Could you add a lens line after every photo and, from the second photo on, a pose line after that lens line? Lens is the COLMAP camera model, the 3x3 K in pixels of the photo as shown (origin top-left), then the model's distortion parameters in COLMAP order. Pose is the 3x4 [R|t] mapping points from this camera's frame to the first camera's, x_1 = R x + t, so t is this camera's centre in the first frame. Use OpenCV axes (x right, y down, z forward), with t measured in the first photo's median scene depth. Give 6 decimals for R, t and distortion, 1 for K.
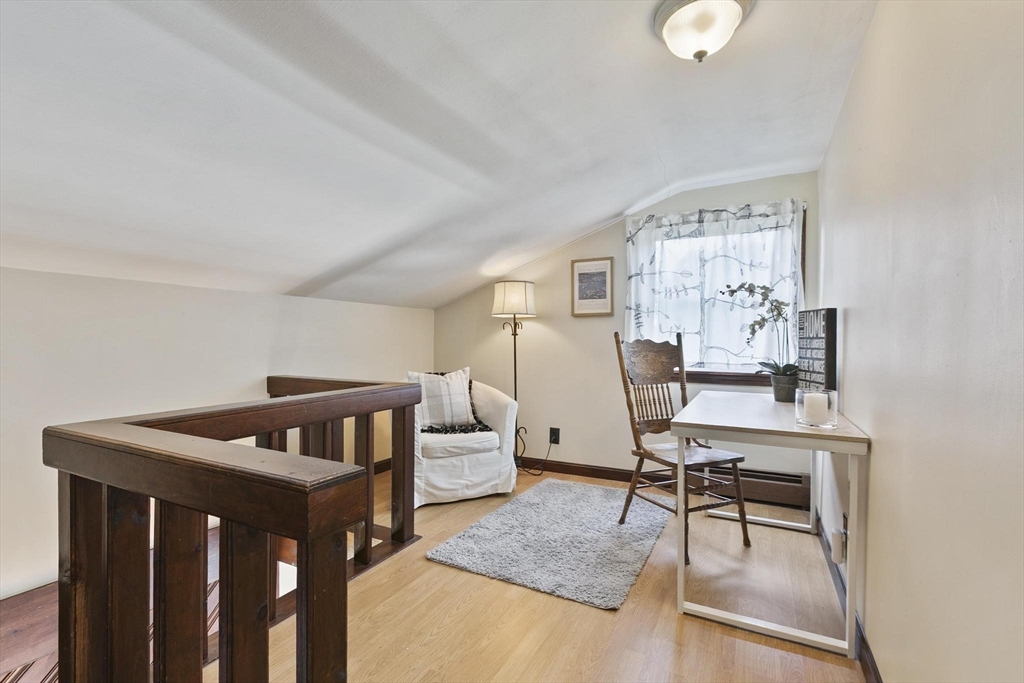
lens RADIAL K [[451.8, 0, 512.8], [0, 451.8, 346.4], [0, 0, 1]] dist [0.000059, -0.000401]
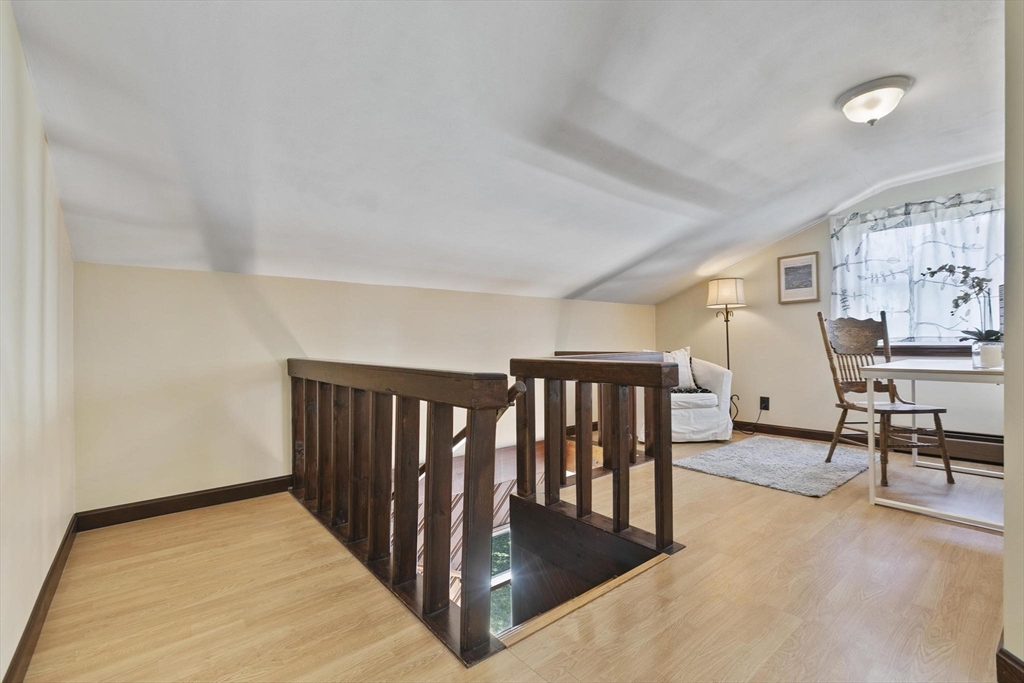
lens RADIAL K [[451.8, 0, 512.8], [0, 451.8, 346.4], [0, 0, 1]] dist [0.000059, -0.000401]
pose [[0.919540, -0.018034, -0.392582, -0.059625], [0.013925, 0.999814, -0.013310, 0.061822], [0.392749, 0.006773, 0.919621, -0.450012]]
